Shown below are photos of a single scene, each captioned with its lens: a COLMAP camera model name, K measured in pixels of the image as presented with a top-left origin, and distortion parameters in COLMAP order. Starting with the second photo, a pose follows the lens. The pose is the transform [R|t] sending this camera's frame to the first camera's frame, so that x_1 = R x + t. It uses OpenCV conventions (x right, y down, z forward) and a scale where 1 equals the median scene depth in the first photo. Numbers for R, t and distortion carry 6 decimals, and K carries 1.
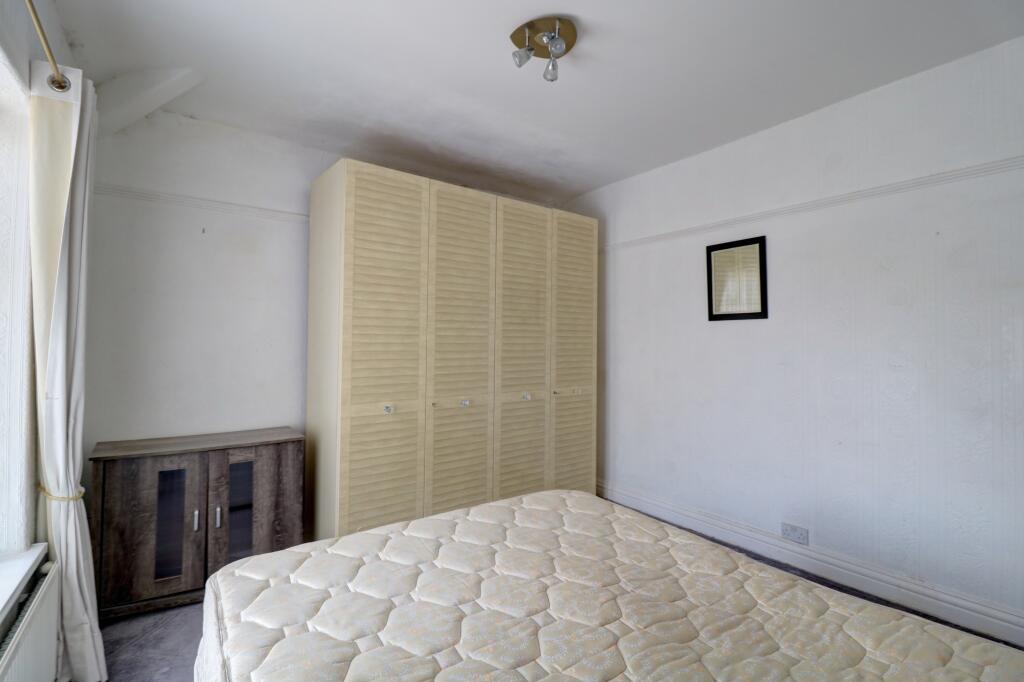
lens RADIAL K [[482.8, 0, 516.6], [0, 482.8, 340.2], [0, 0, 1]] dist [-0.001617, -0.000418]
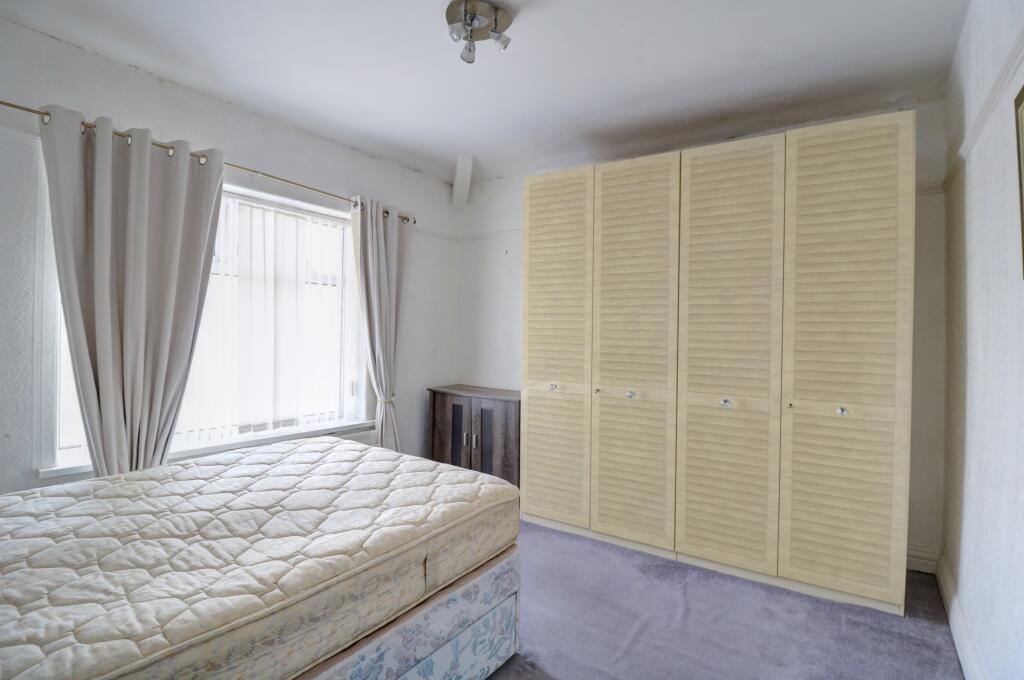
lens RADIAL K [[482.8, 0, 516.3], [0, 482.8, 335.6], [0, 0, 1]] dist [-0.001617, -0.000418]
pose [[0.325503, 0.017013, -0.945388, 0.718954], [-0.010471, 0.999842, 0.014388, 0.006625], [0.945483, 0.005215, 0.325630, 0.517497]]
